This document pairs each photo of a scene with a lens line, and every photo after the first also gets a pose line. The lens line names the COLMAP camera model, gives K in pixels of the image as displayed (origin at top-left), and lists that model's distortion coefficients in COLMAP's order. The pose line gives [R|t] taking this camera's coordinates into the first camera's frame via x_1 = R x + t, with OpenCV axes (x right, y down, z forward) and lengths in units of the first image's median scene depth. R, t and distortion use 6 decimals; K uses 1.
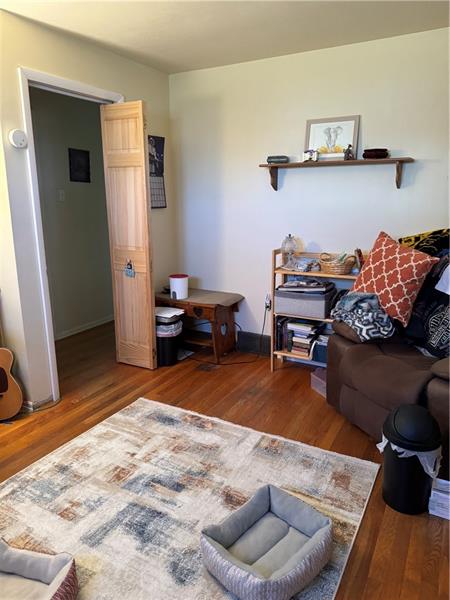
lens RADIAL K [[425.1, 0, 224.5], [0, 425.1, 300.7], [0, 0, 1]] dist [-0.000636, 0.000622]
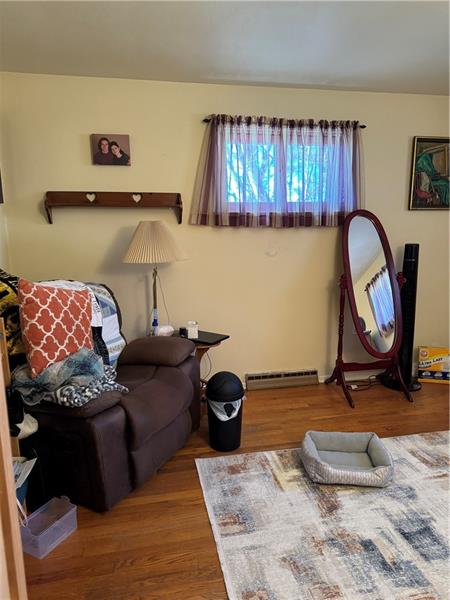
lens RADIAL K [[425.1, 0, 225.3], [0, 425.1, 300.7], [0, 0, 1]] dist [-0.000636, 0.000622]
pose [[-0.655035, -0.122276, 0.745639, -0.505443], [0.189689, 0.928605, 0.318920, -0.371041], [-0.731401, 0.350344, -0.585075, 1.532943]]
